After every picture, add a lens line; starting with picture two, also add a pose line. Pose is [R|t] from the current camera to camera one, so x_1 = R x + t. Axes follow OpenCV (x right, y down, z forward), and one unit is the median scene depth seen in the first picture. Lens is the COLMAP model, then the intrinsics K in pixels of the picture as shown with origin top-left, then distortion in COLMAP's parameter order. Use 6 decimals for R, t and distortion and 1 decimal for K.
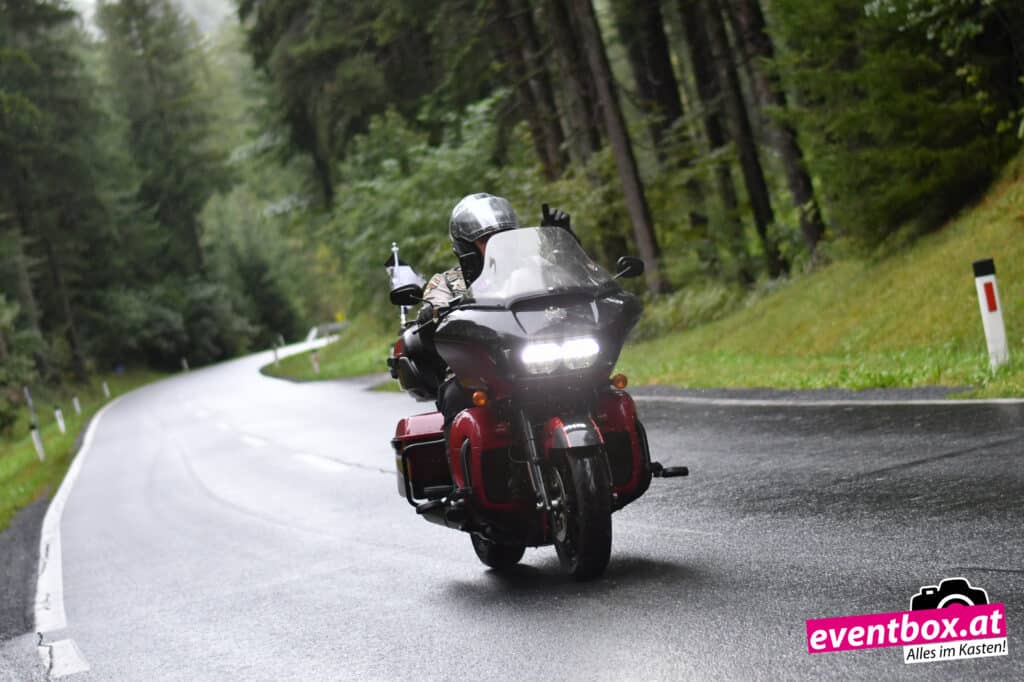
lens RADIAL K [[3481.3, 0, 512.0], [0, 3481.3, 341.0], [0, 0, 1]] dist [-0.011597, 0.309220]
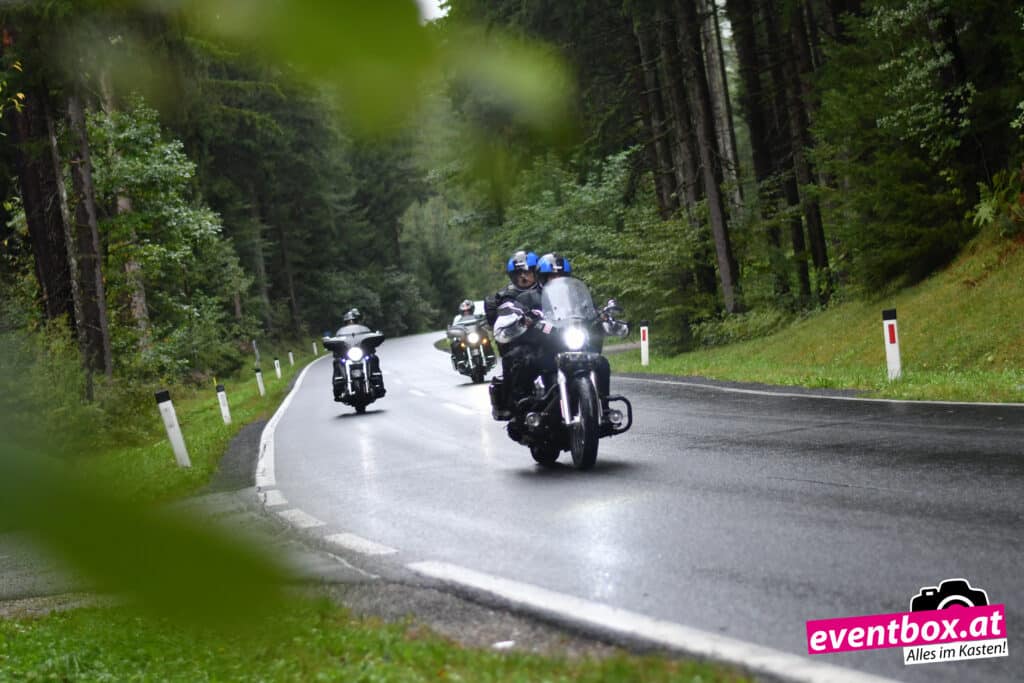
lens RADIAL K [[3223.4, 0, 491.4], [0, 3223.4, 343.2], [0, 0, 1]] dist [-0.030691, 0.580869]
pose [[0.994000, 0.089769, -0.062489, 0.023468], [-0.089598, 0.995963, 0.005532, -0.000310], [0.062733, 0.000100, 0.998030, -0.192731]]
